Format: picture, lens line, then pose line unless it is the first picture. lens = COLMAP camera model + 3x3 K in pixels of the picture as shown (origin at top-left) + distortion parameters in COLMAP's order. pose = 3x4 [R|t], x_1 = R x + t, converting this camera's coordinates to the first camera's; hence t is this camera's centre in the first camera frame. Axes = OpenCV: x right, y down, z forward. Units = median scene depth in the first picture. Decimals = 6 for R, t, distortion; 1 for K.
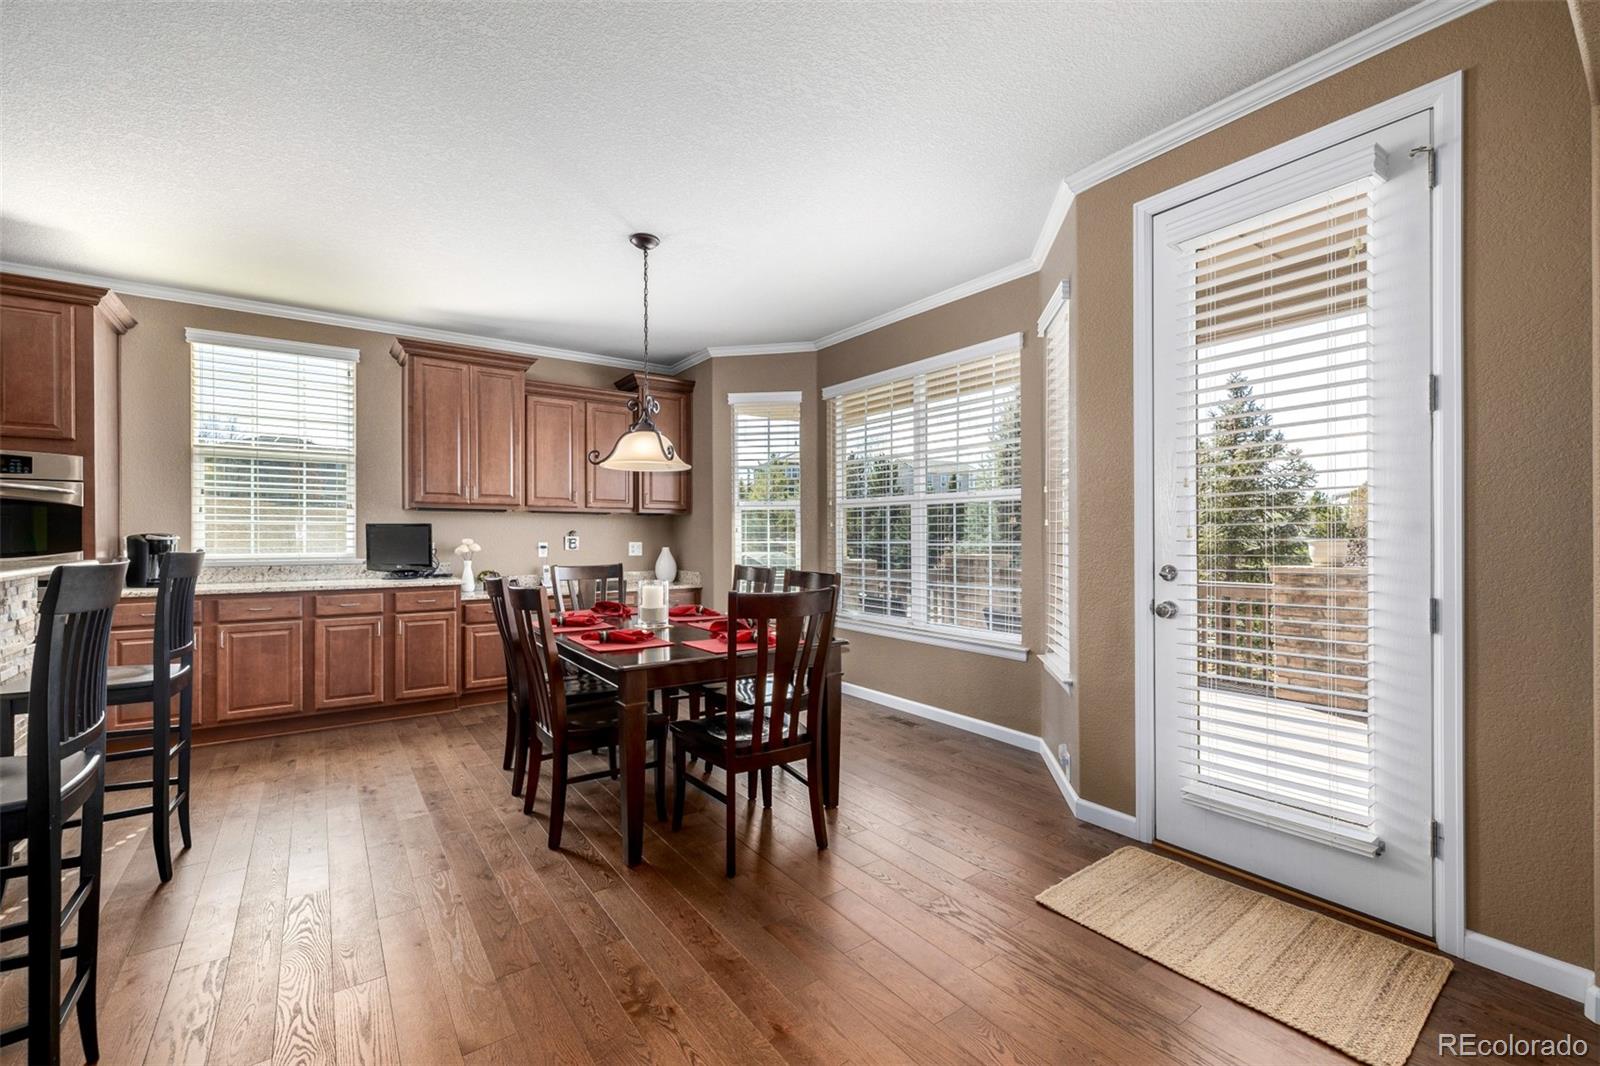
lens RADIAL K [[677.7, 0, 798.2], [0, 677.7, 538.9], [0, 0, 1]] dist [0.002164, 0.000564]
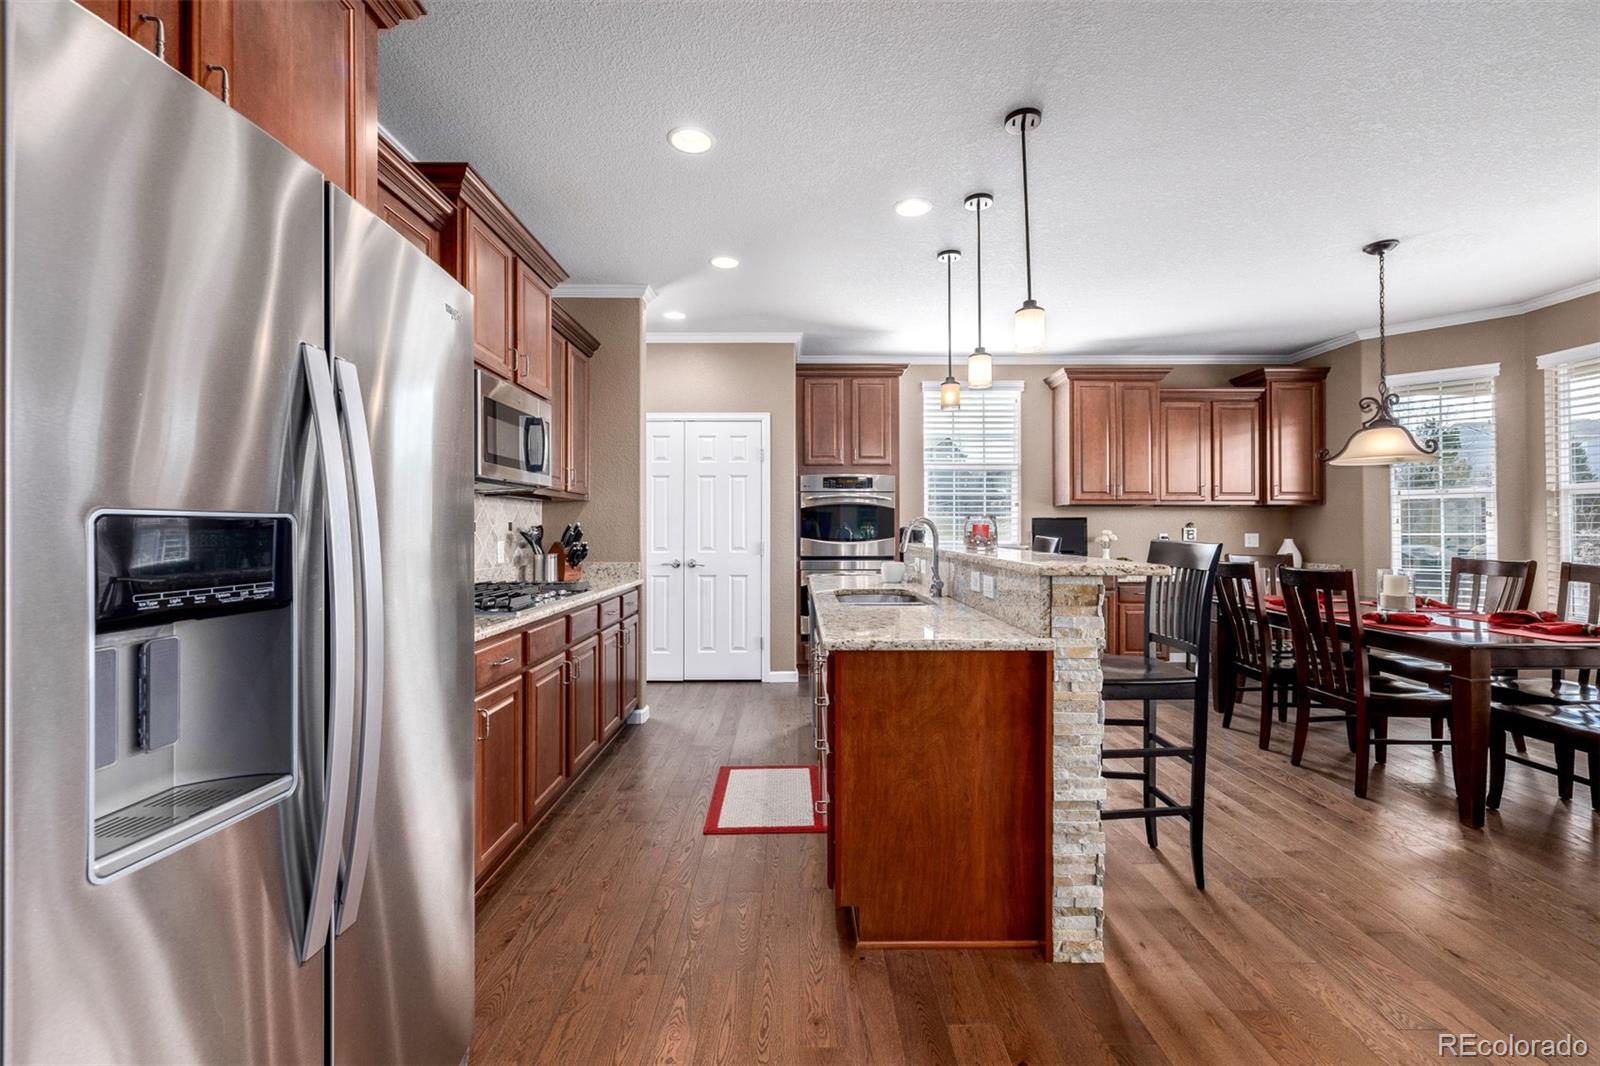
lens RADIAL K [[677.7, 0, 799.0], [0, 677.7, 526.8], [0, 0, 1]] dist [0.002164, 0.000564]
pose [[0.814507, -0.001379, -0.580152, -0.256165], [-0.002359, 0.999981, -0.005689, 0.002194], [0.580149, 0.006003, 0.814489, -0.277550]]
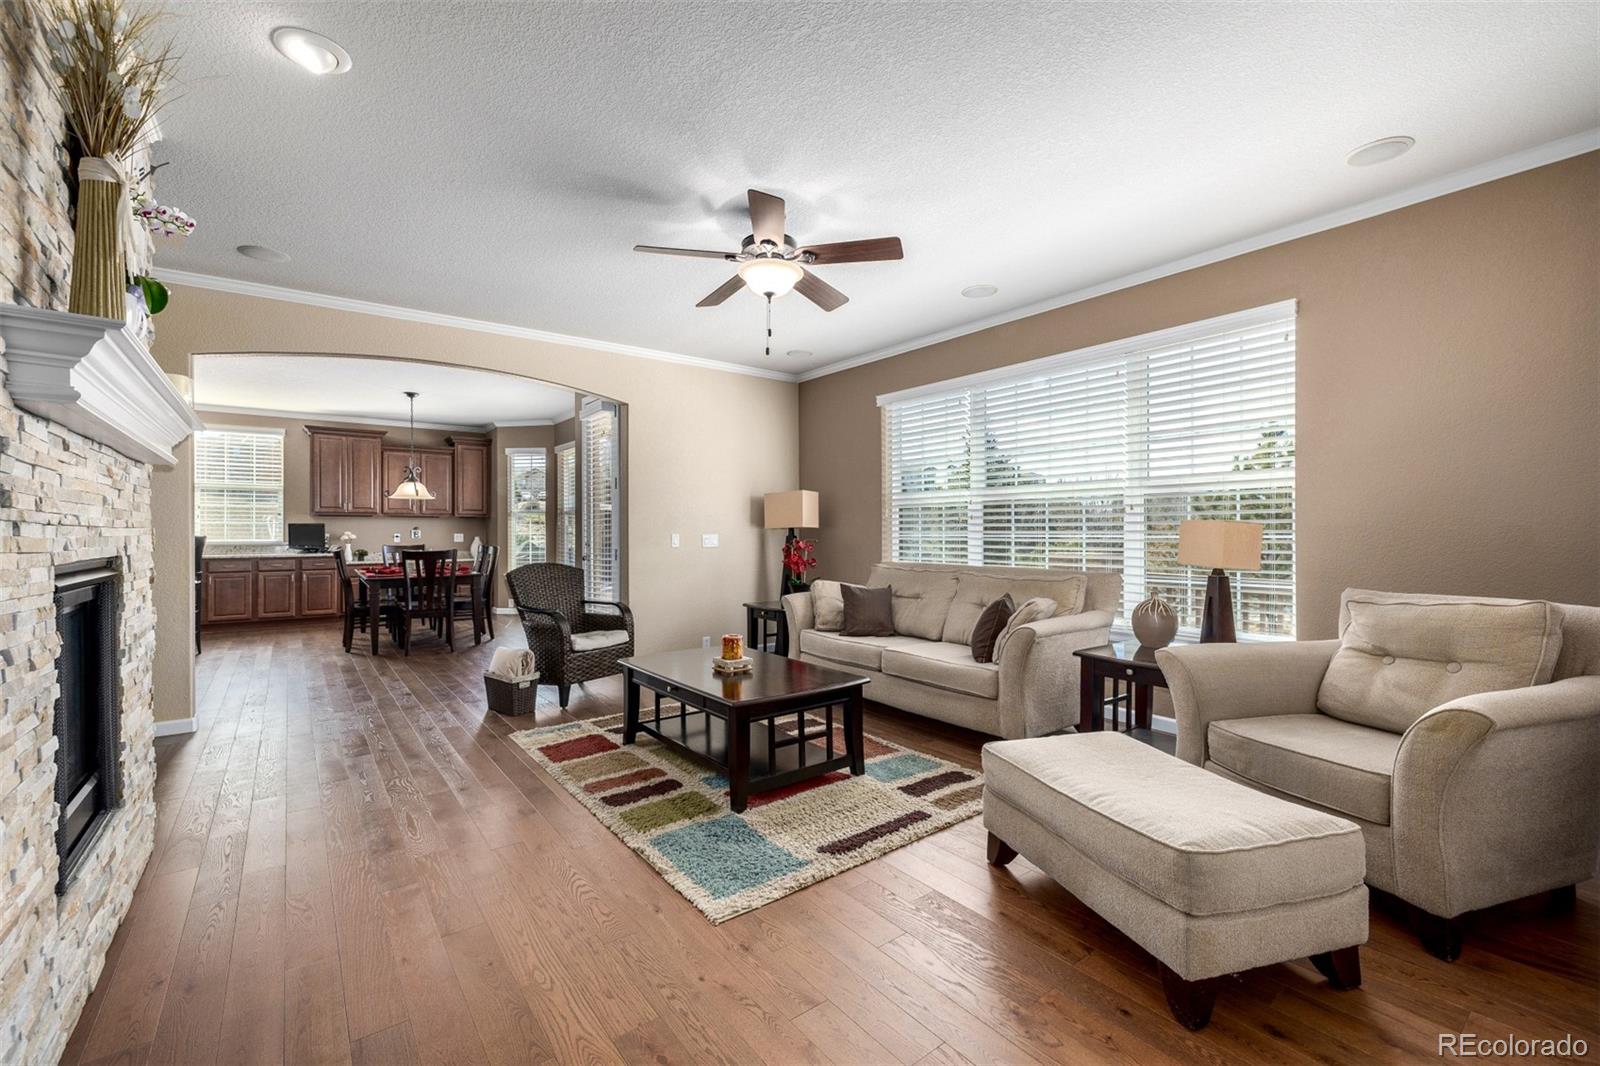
lens RADIAL K [[677.7, 0, 801.9], [0, 677.7, 531.7], [0, 0, 1]] dist [0.002164, 0.000564]
pose [[0.999844, -0.000731, 0.017672, 0.730565], [0.000740, 1.000000, -0.000490, 0.002062], [-0.017671, 0.000503, 0.999844, -0.876781]]
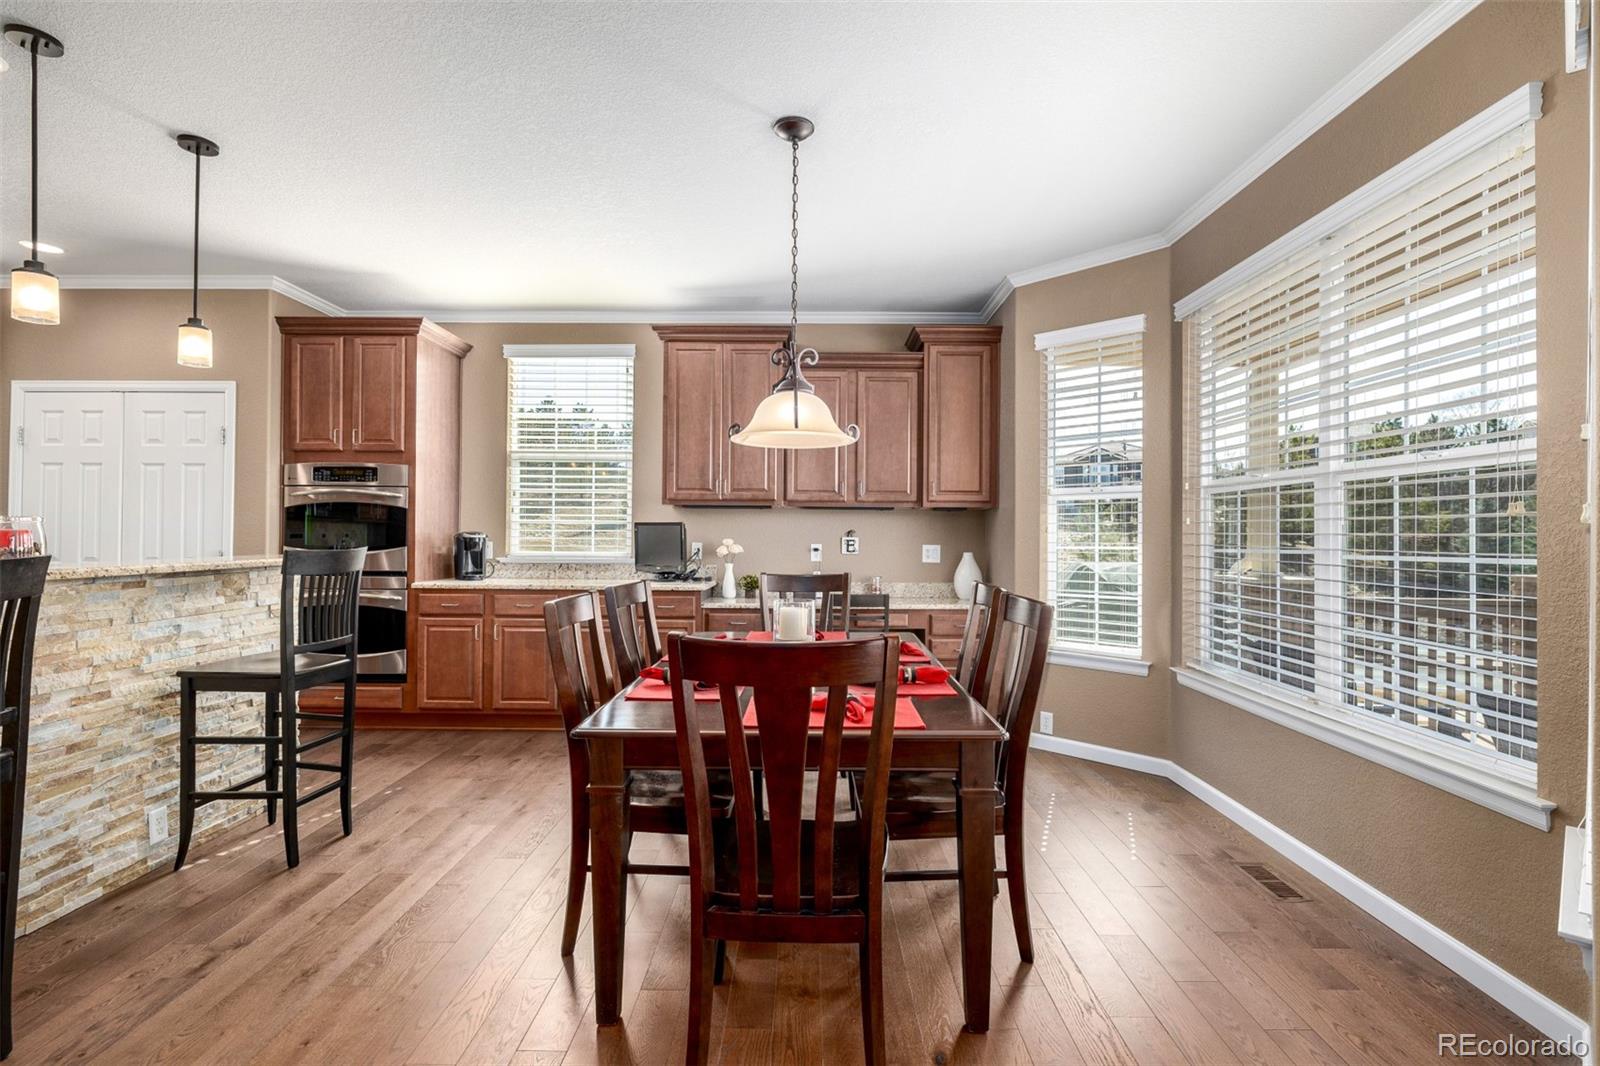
lens RADIAL K [[753.4, 0, 811.7], [0, 753.4, 533.4], [0, 0, 1]] dist [-0.008103, -0.001003]
pose [[0.809159, 0.004257, -0.587574, 0.195711], [-0.009305, 0.999941, -0.005570, -0.003272], [0.587515, 0.009974, 0.809151, 0.277634]]
